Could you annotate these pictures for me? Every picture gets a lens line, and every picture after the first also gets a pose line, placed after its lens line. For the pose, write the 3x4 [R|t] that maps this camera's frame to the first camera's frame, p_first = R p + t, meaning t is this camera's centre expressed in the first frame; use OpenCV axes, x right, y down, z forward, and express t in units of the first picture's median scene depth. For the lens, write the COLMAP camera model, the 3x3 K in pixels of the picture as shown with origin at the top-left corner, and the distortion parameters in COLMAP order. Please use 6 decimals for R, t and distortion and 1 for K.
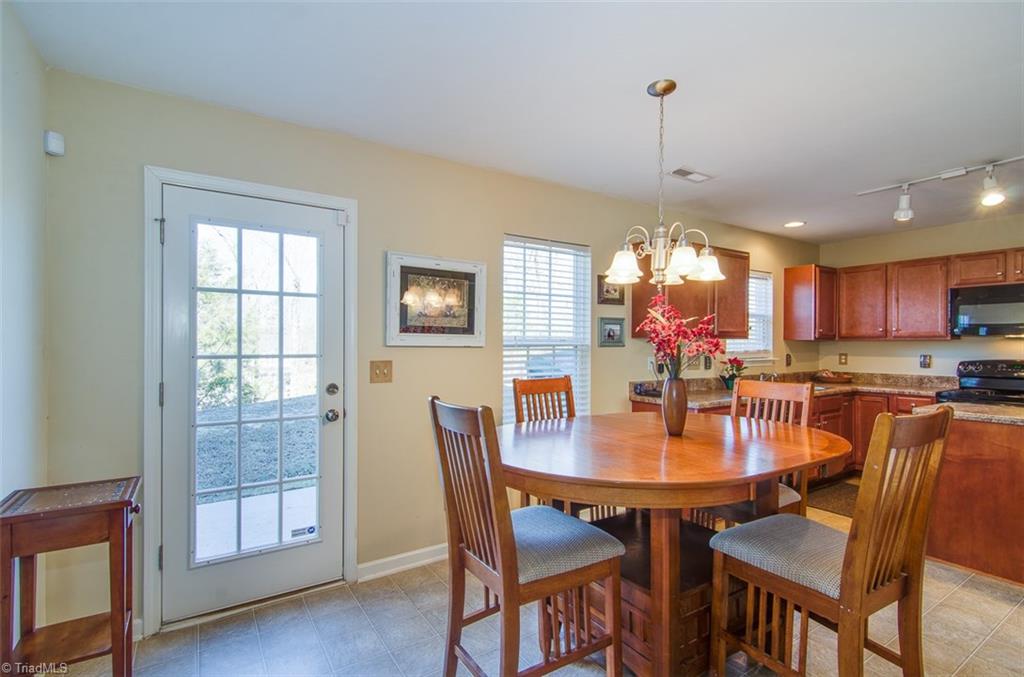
lens RADIAL K [[481.1, 0, 512.0], [0, 481.1, 338.5], [0, 0, 1]] dist [0.003994, -0.000178]
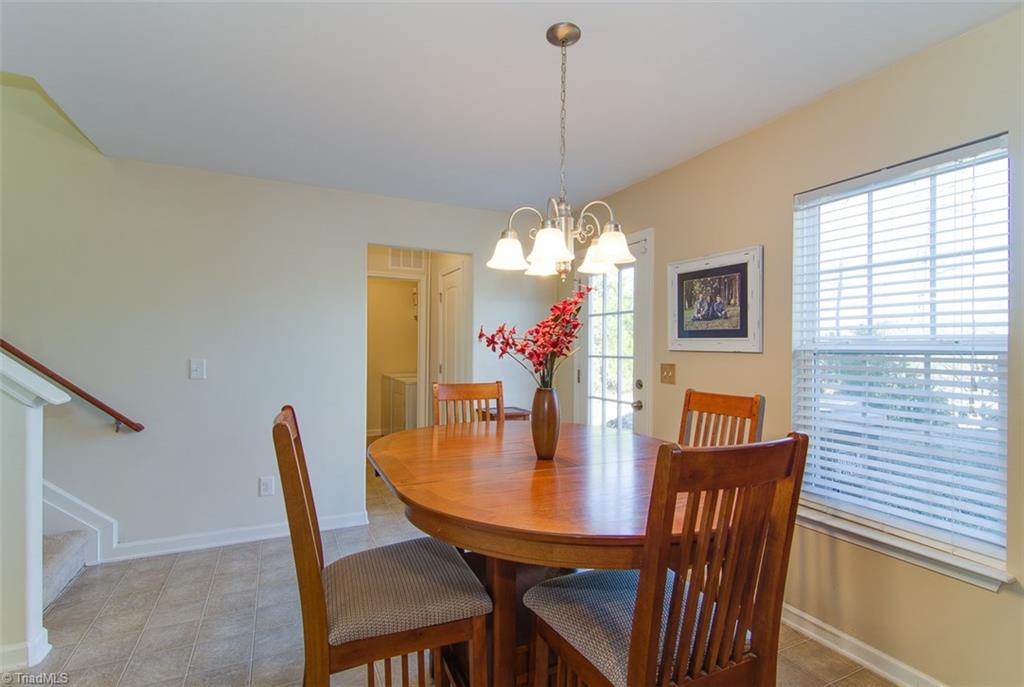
lens RADIAL K [[497.8, 0, 516.2], [0, 497.8, 348.1], [0, 0, 1]] dist [0.001825, 0.000085]
pose [[-0.125653, -0.002740, -0.992070, 0.811264], [0.004429, 0.999985, -0.003323, 0.011168], [0.992064, -0.004812, -0.125639, 0.716278]]
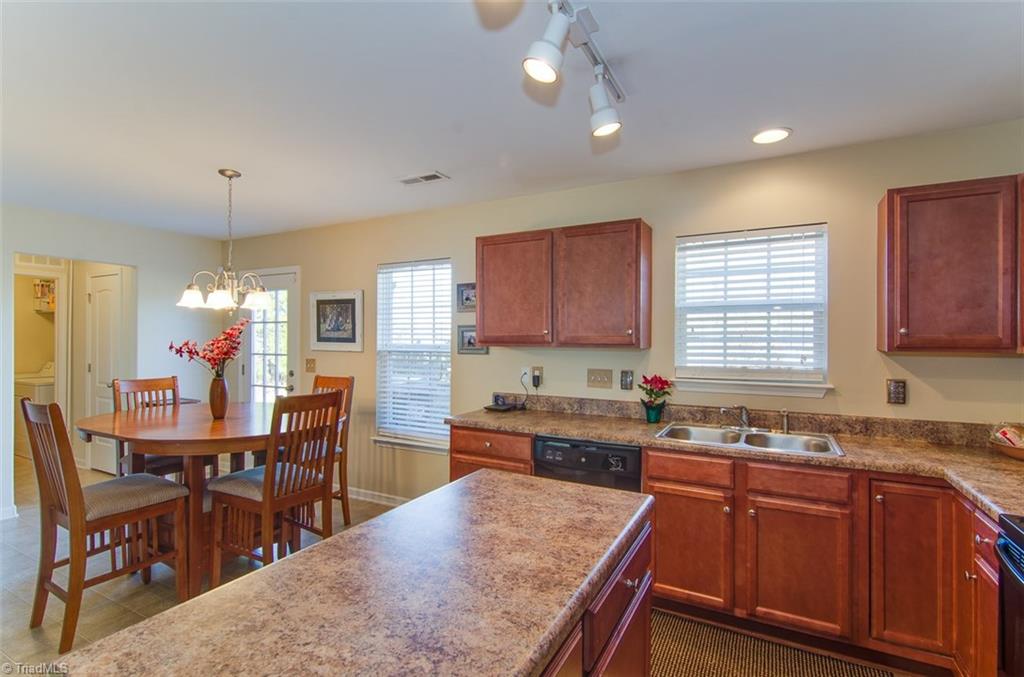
lens RADIAL K [[481.1, 0, 512.0], [0, 481.1, 338.5], [0, 0, 1]] dist [0.003994, -0.000178]
pose [[0.481082, -0.001858, -0.876673, 1.353797], [0.008288, 0.999963, 0.002428, -0.020271], [0.876636, -0.008434, 0.481080, 0.728034]]
